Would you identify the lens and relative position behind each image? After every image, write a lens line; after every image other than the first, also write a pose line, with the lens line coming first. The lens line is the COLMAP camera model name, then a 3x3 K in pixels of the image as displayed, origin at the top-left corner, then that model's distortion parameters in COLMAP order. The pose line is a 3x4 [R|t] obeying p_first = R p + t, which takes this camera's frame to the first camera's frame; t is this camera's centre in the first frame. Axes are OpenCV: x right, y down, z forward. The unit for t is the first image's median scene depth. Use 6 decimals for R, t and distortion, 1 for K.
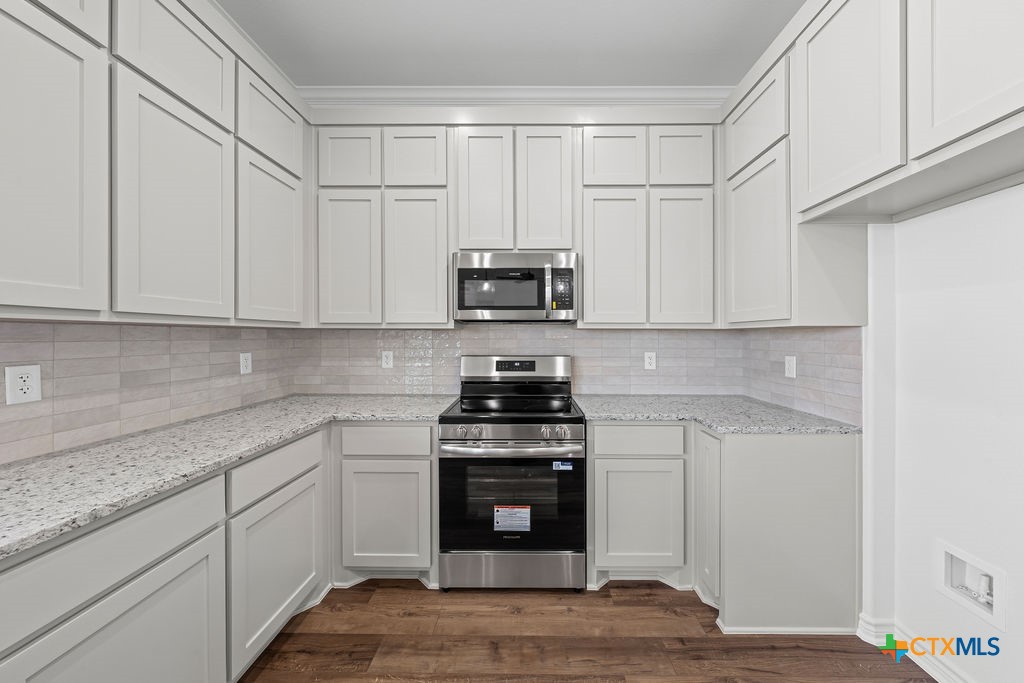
lens RADIAL K [[347.8, 0, 528.9], [0, 347.8, 334.0], [0, 0, 1]] dist [-0.001931, -0.000023]
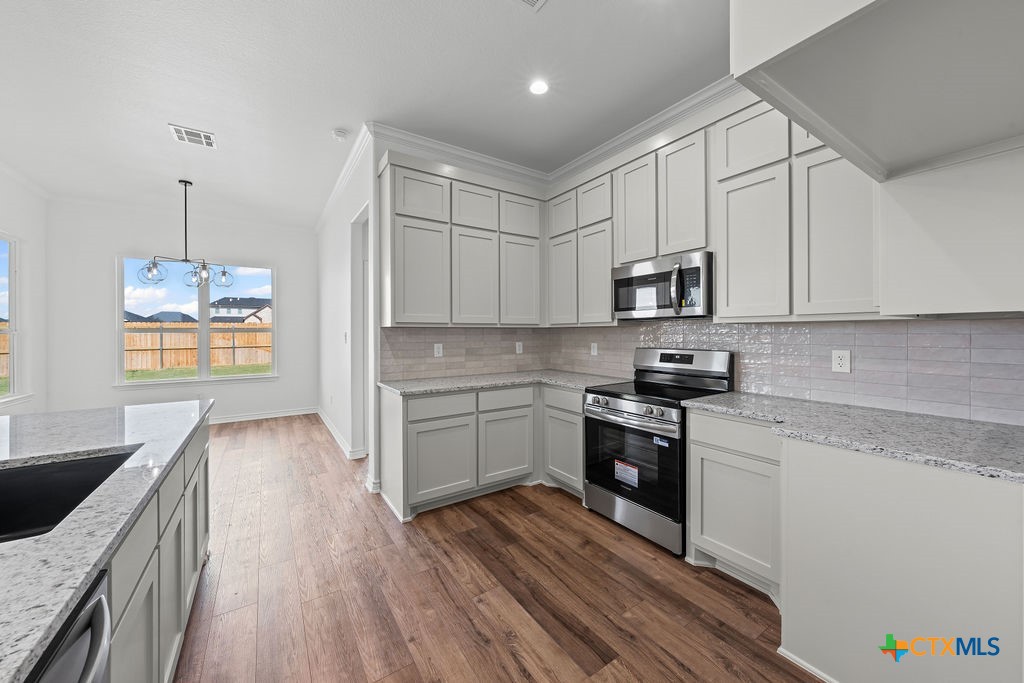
lens RADIAL K [[367.9, 0, 517.4], [0, 367.9, 330.4], [0, 0, 1]] dist [0.000501, -0.000130]
pose [[0.572375, -0.010027, -0.819931, 0.721500], [0.009446, 0.999940, -0.005634, 0.005288], [0.819938, -0.004521, 0.572435, -0.090740]]
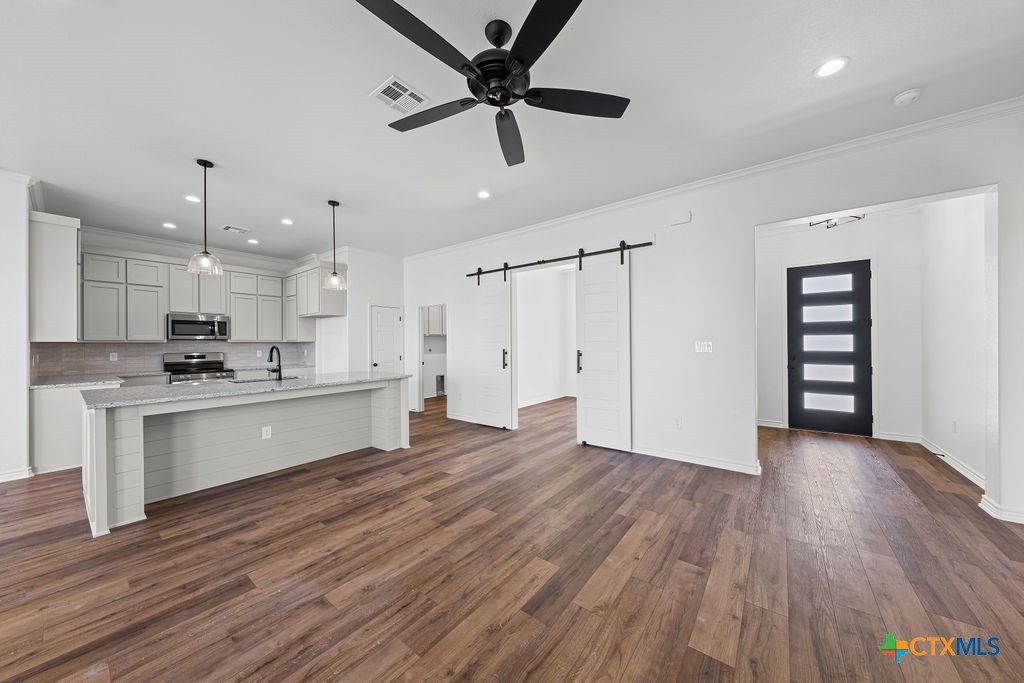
lens RADIAL K [[347.8, 0, 515.2], [0, 347.8, 343.4], [0, 0, 1]] dist [-0.001931, -0.000023]
pose [[0.600857, -0.006448, 0.799330, -0.742589], [0.004268, 0.999979, 0.004858, -0.009409], [-0.799345, 0.000492, 0.600872, -2.667467]]
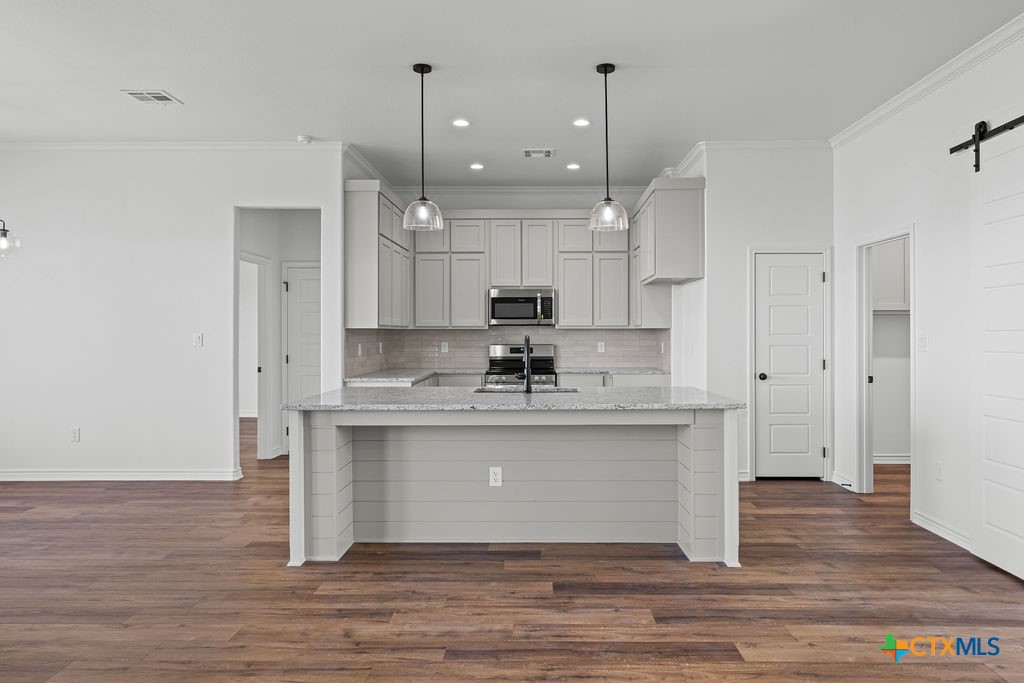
lens RADIAL K [[687.3, 0, 530.5], [0, 687.3, 335.6], [0, 0, 1]] dist [0.001427, 0.001201]
pose [[0.999995, -0.002978, -0.000422, 0.009258], [0.002981, 0.999961, 0.008256, -0.010680], [0.000398, -0.008257, 0.999966, -2.741247]]
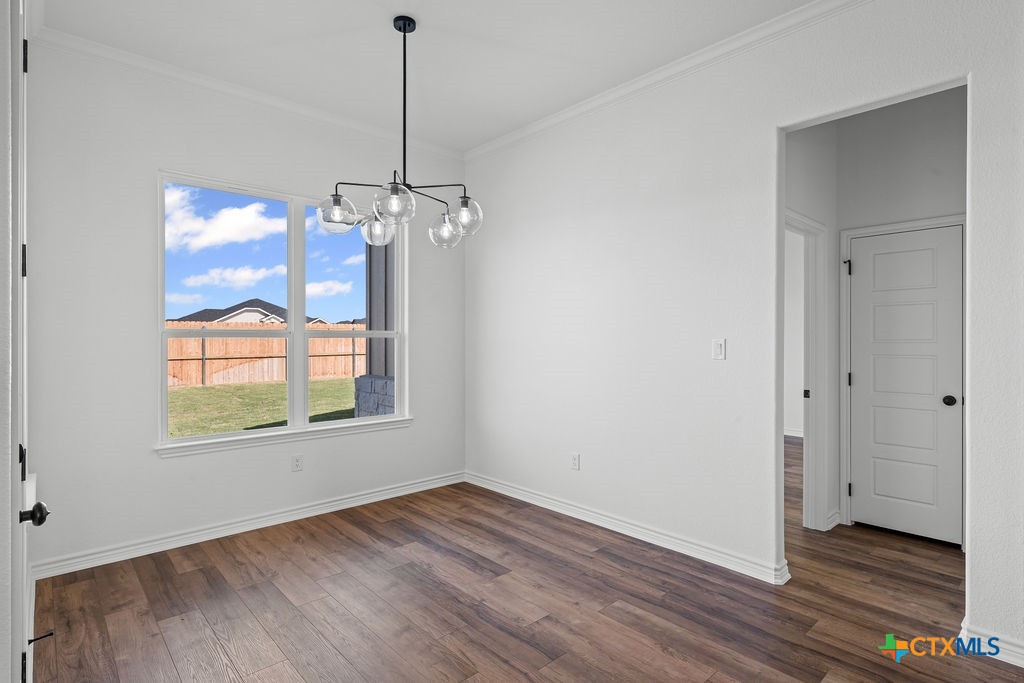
lens RADIAL K [[521.5, 0, 507.5], [0, 521.5, 338.6], [0, 0, 1]] dist [-0.019897, -0.000396]
pose [[0.674876, -0.004079, -0.737919, -0.769682], [0.003936, 0.999990, -0.001928, -0.000159], [0.737920, -0.001603, 0.674886, -1.161779]]
